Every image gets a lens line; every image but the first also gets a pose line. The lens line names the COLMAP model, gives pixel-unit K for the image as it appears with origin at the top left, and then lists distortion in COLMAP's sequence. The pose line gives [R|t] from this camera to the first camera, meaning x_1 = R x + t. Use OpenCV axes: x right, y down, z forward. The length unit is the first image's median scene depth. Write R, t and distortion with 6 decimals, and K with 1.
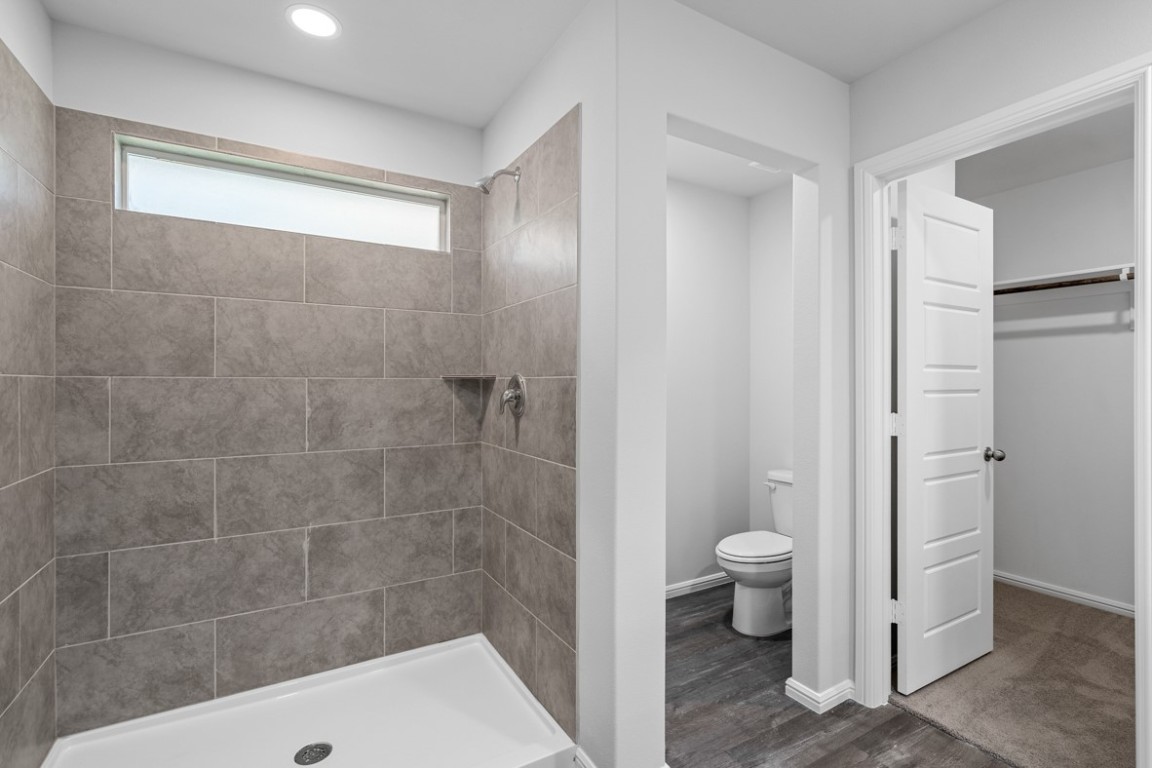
lens RADIAL K [[525.0, 0, 571.0], [0, 525.0, 380.8], [0, 0, 1]] dist [-0.007837, 0.001934]
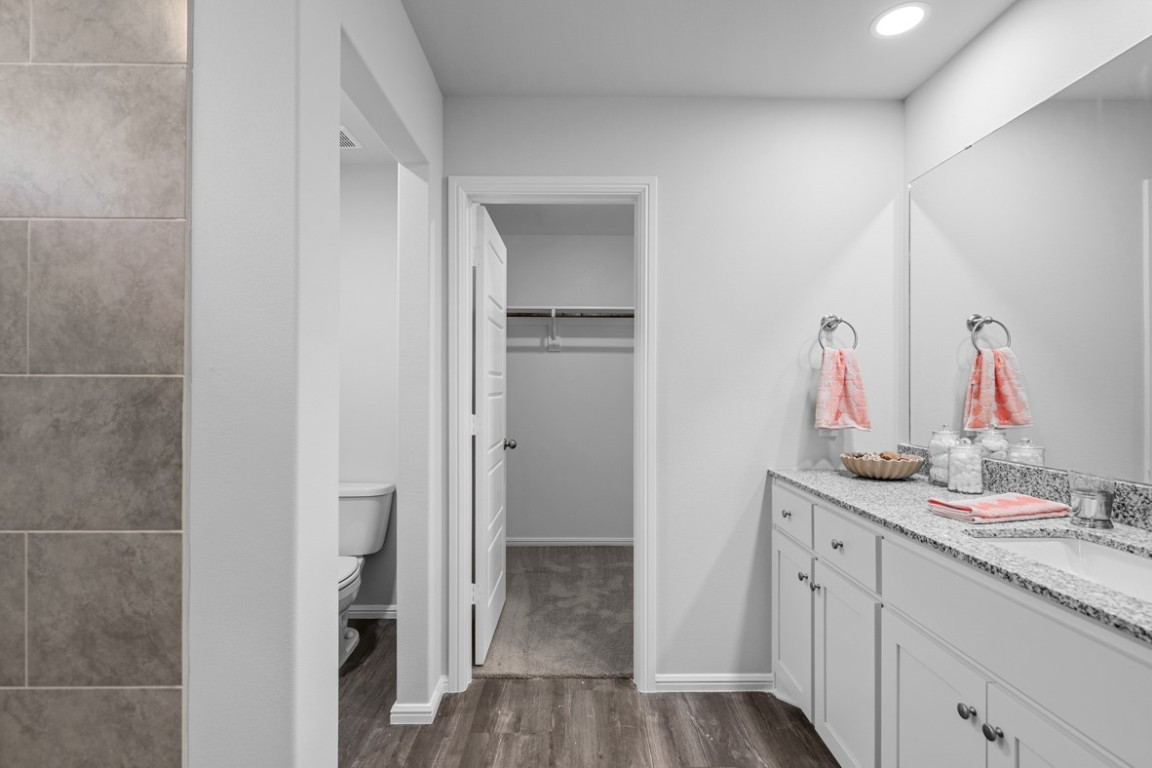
lens RADIAL K [[525.0, 0, 577.1], [0, 525.0, 386.0], [0, 0, 1]] dist [-0.007837, 0.001934]
pose [[0.484716, 0.002895, 0.874667, -0.268476], [-0.005661, 0.999984, -0.000173, 0.001491], [-0.874653, -0.004868, 0.484725, 0.302323]]
